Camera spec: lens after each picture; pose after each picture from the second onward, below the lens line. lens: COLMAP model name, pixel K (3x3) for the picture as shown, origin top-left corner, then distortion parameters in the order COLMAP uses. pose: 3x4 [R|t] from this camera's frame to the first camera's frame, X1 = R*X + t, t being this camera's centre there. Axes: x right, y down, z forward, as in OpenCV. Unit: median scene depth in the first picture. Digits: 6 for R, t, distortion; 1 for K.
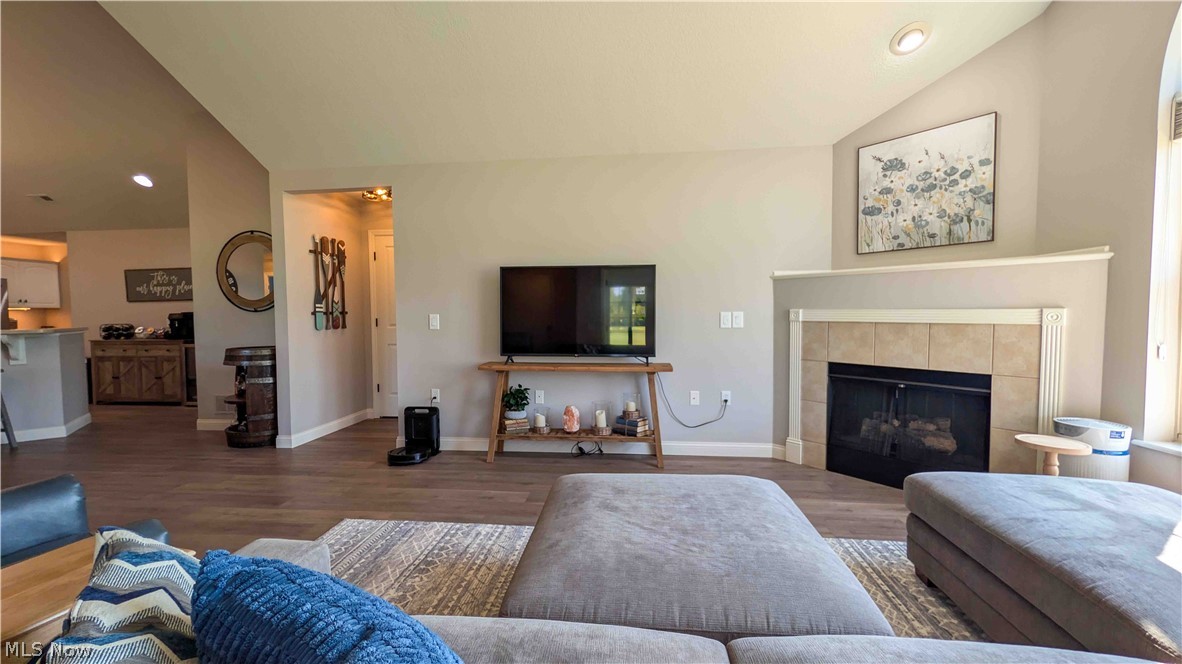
lens RADIAL K [[504.6, 0, 603.7], [0, 504.6, 329.5], [0, 0, 1]] dist [-0.000140, 0.000335]
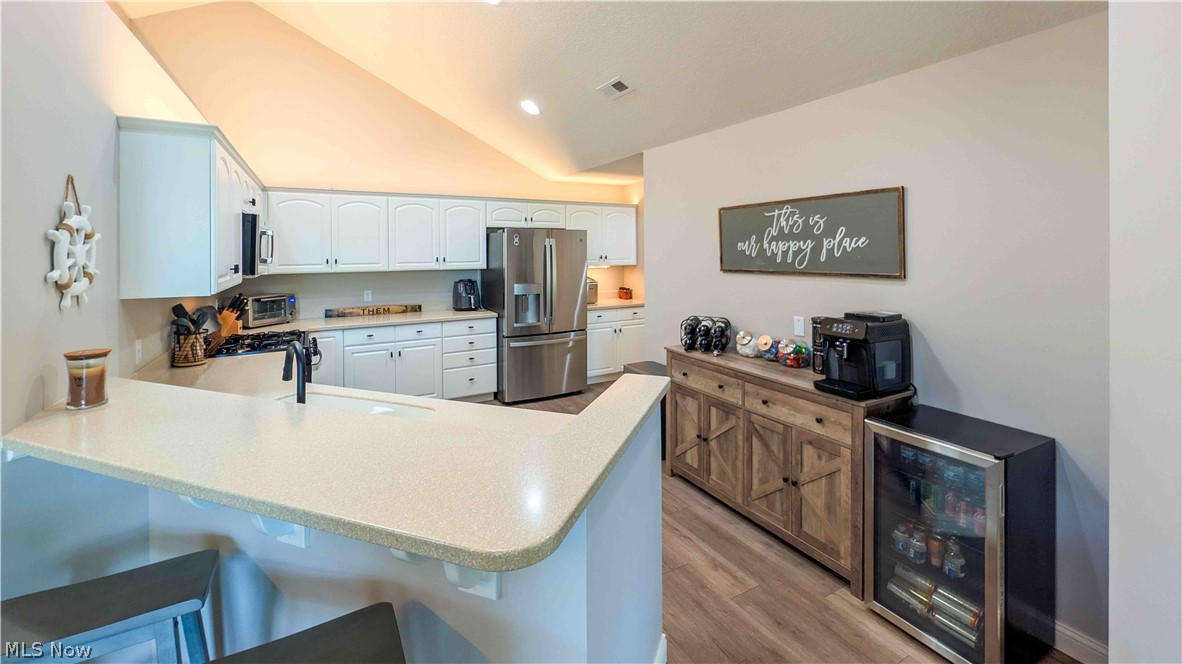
lens RADIAL K [[476.9, 0, 591.7], [0, 476.9, 245.7], [0, 0, 1]] dist [0.000875, 0.000090]
pose [[0.591783, 0.006725, -0.806069, -0.654746], [-0.035217, 0.999226, -0.017519, -0.068922], [0.805328, 0.038755, 0.591562, 0.631573]]
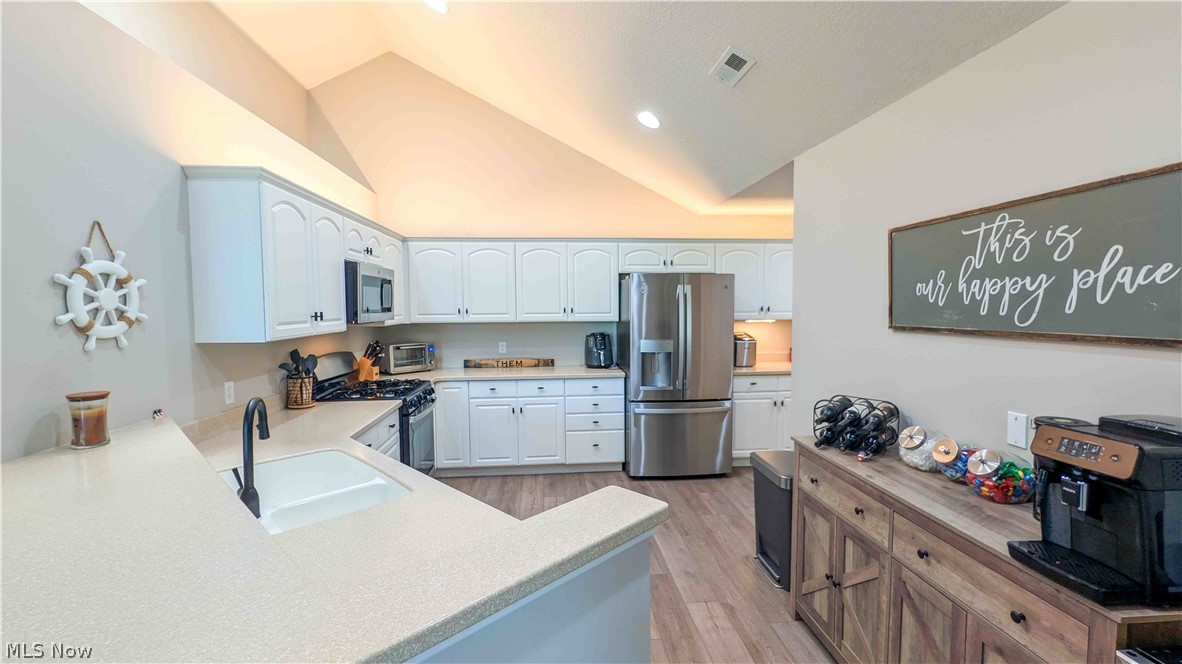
lens RADIAL K [[504.6, 0, 603.7], [0, 504.6, 329.5], [0, 0, 1]] dist [-0.000140, 0.000335]
pose [[0.225484, 0.064845, -0.972086, -0.690225], [-0.036143, 0.997652, 0.058167, -0.068227], [0.973576, 0.022018, 0.227298, 0.768796]]
